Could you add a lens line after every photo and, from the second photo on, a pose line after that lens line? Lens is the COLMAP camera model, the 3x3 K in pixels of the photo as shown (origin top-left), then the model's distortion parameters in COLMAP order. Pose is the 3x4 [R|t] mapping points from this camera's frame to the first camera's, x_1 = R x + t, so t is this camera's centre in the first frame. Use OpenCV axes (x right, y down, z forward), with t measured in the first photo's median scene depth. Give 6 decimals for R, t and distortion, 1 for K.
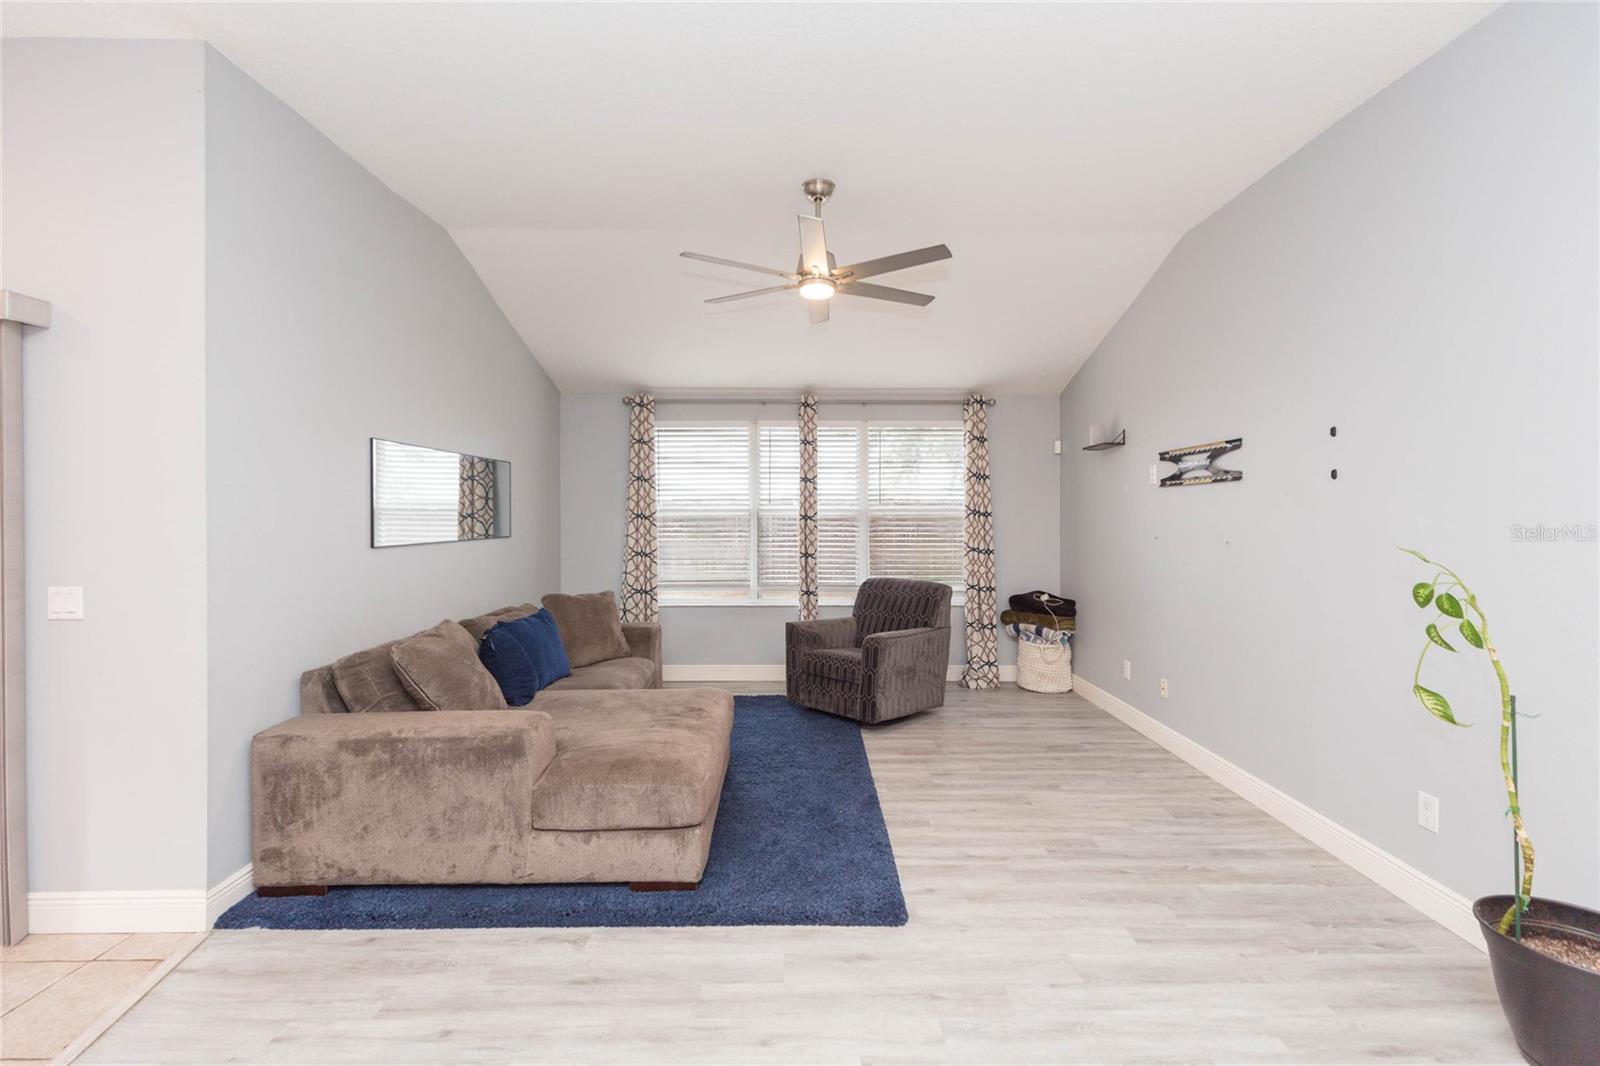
lens RADIAL K [[717.2, 0, 798.1], [0, 717.2, 517.2], [0, 0, 1]] dist [0.003094, 0.000014]
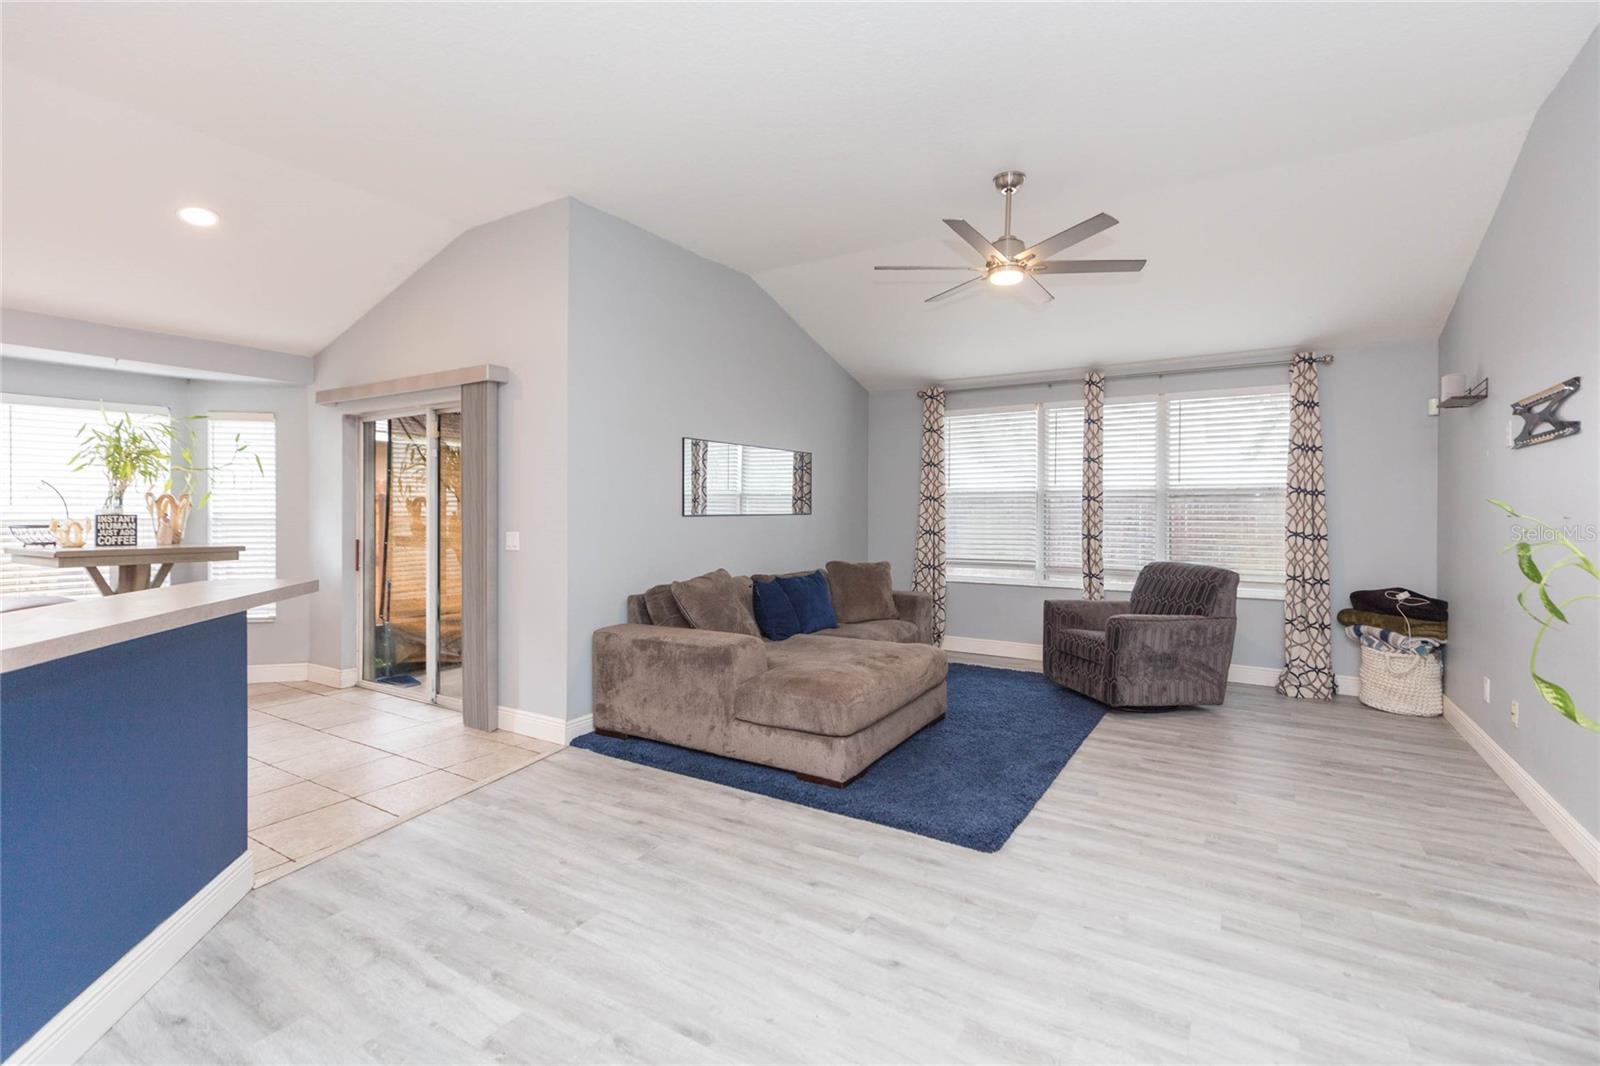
lens RADIAL K [[718.4, 0, 805.2], [0, 718.4, 511.4], [0, 0, 1]] dist [0.001310, 0.000341]
pose [[0.846166, 0.002170, -0.532916, 0.328460], [-0.002445, 0.999997, 0.000190, 0.030451], [0.532914, 0.001142, 0.846168, -0.055423]]
